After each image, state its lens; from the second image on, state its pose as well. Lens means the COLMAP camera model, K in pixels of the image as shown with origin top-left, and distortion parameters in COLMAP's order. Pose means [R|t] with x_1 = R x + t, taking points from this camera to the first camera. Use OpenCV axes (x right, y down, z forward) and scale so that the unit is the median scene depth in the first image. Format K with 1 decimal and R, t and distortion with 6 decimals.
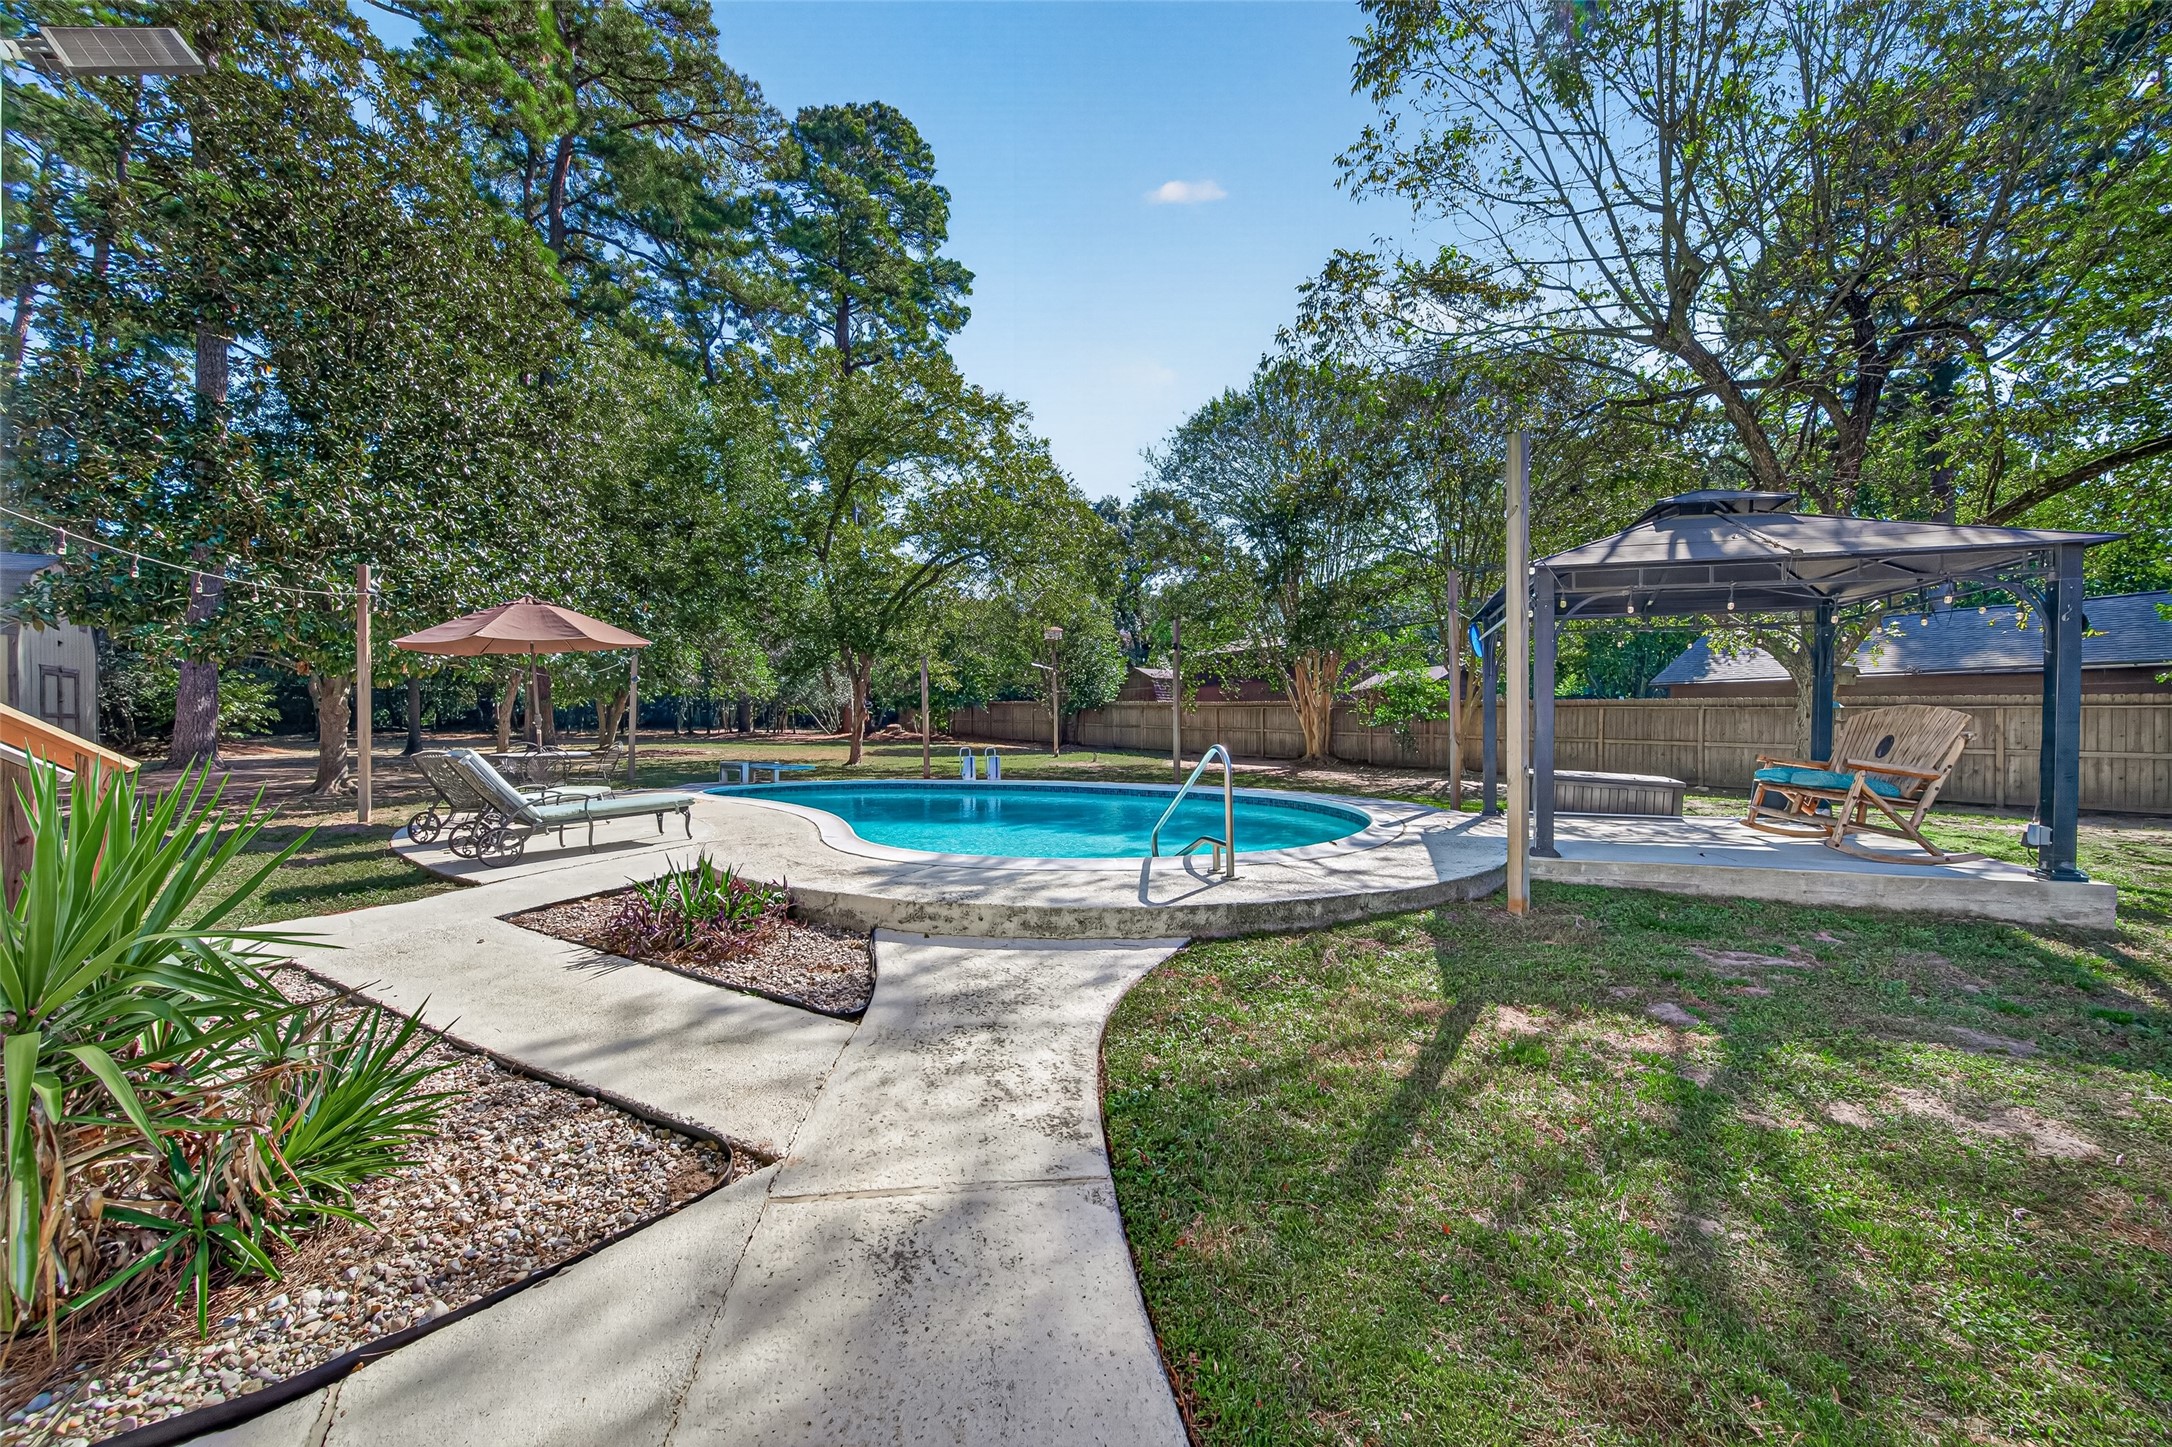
lens RADIAL K [[844.2, 0, 1086.5], [0, 844.2, 717.3], [0, 0, 1]] dist [0.008430, -0.000936]
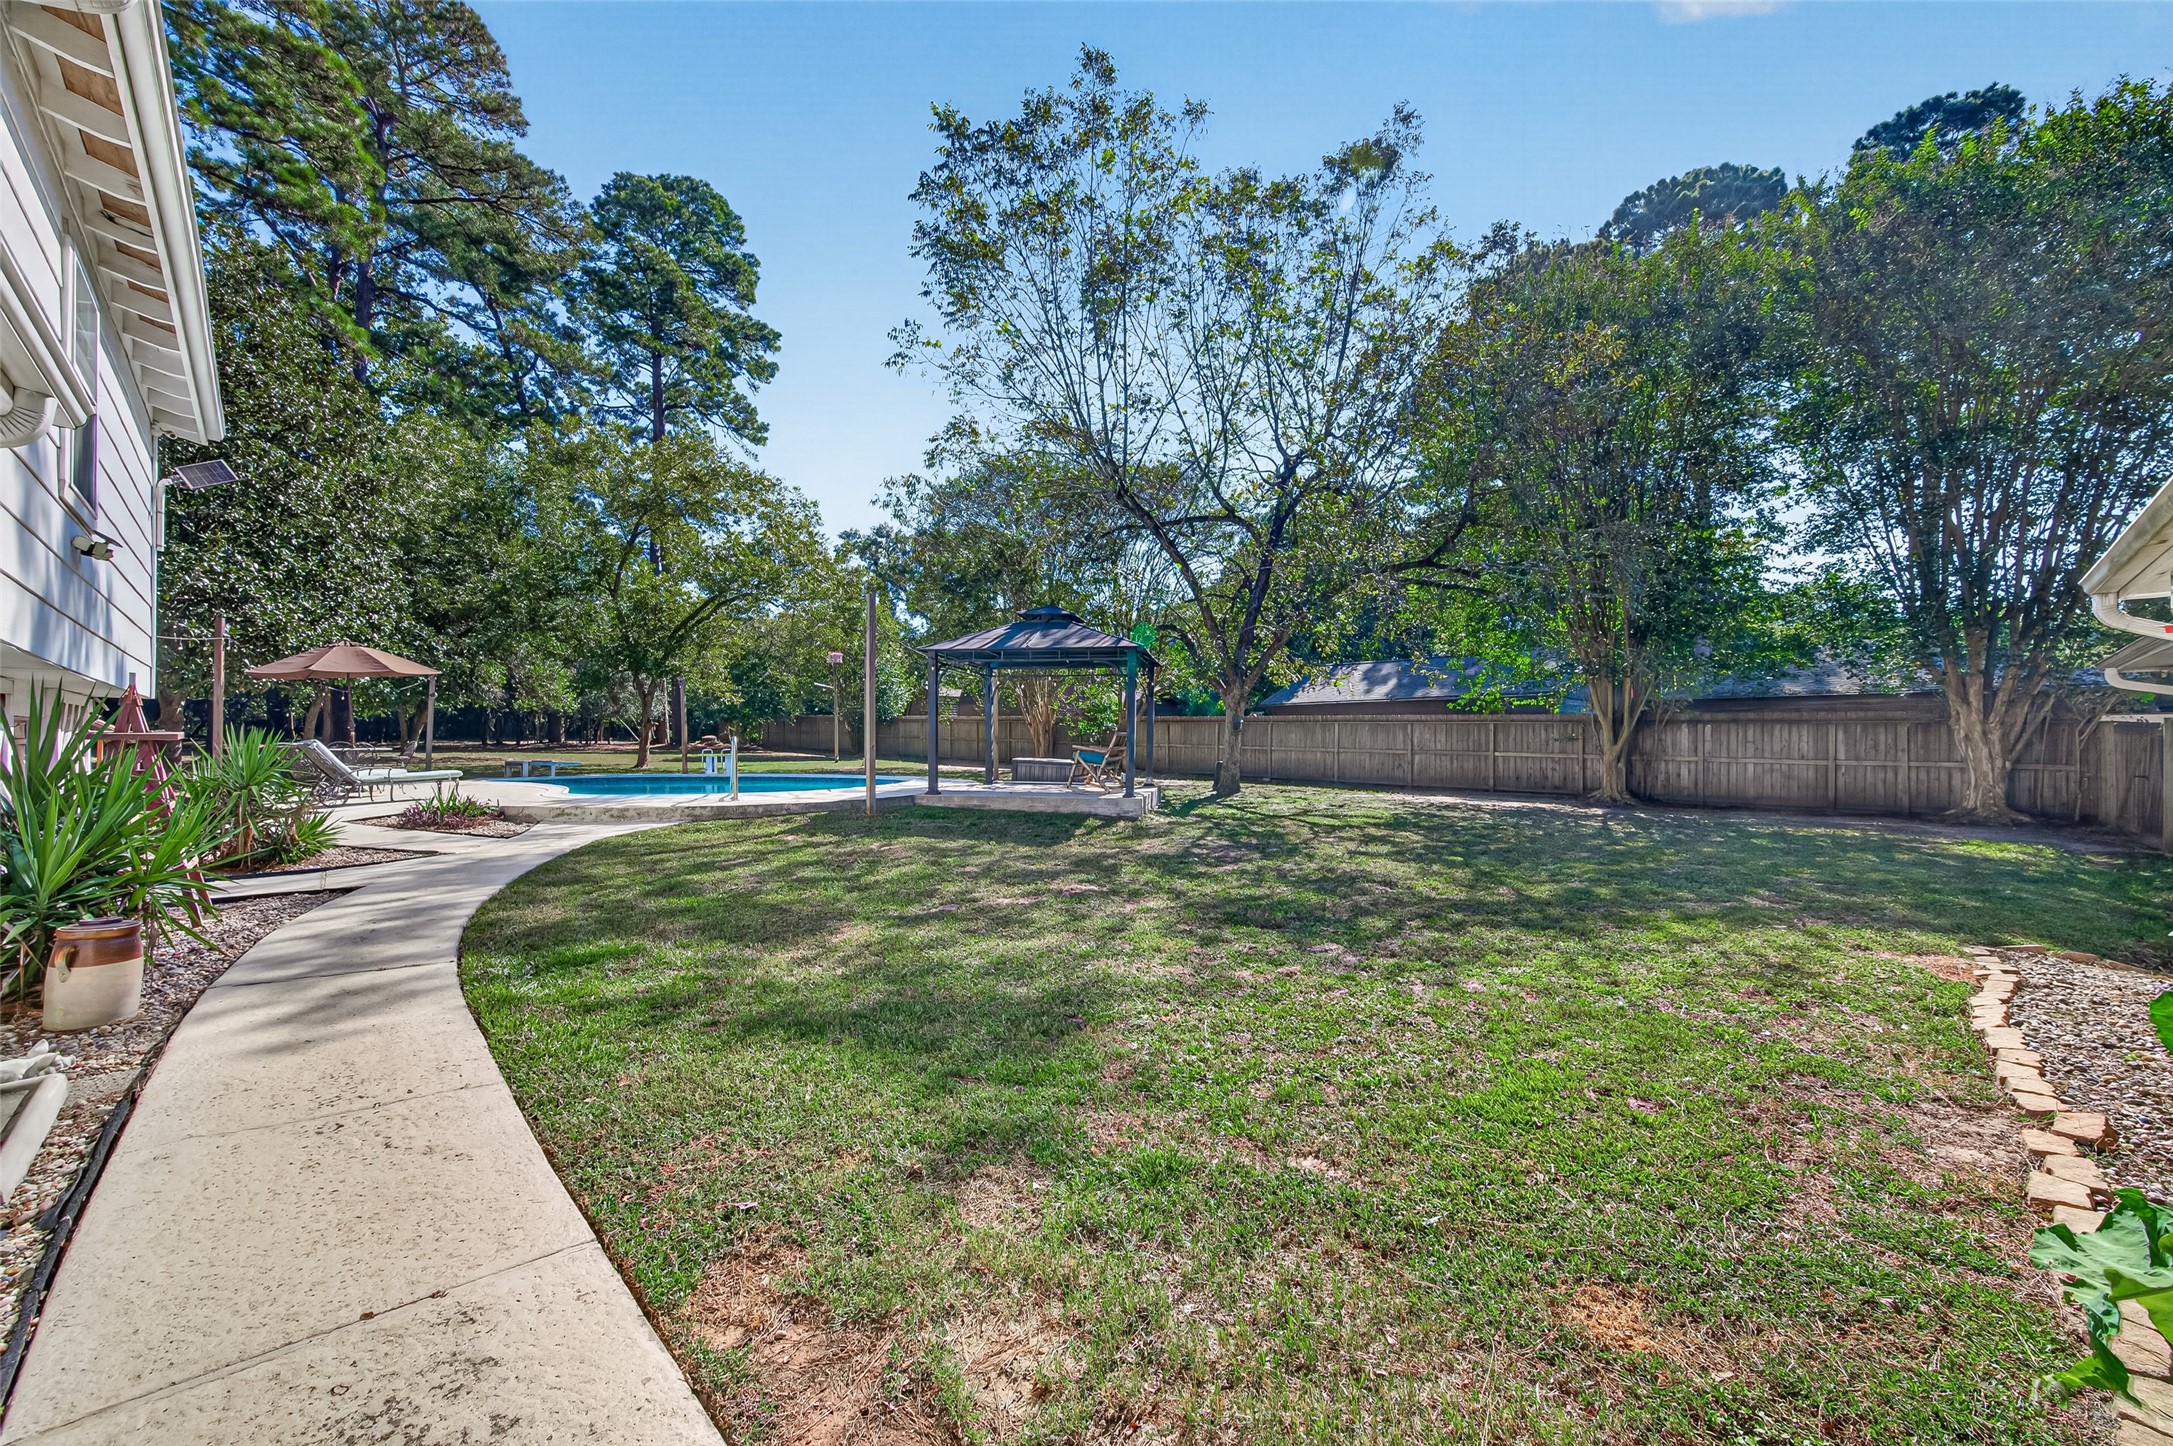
lens RADIAL K [[844.6, 0, 1086.0], [0, 844.6, 720.4], [0, 0, 1]] dist [0.008430, -0.000936]
pose [[0.987996, 0.006087, 0.154363, 0.145661], [-0.003923, 0.999890, -0.014319, 0.004026], [-0.154433, 0.013541, 0.987910, -0.249009]]
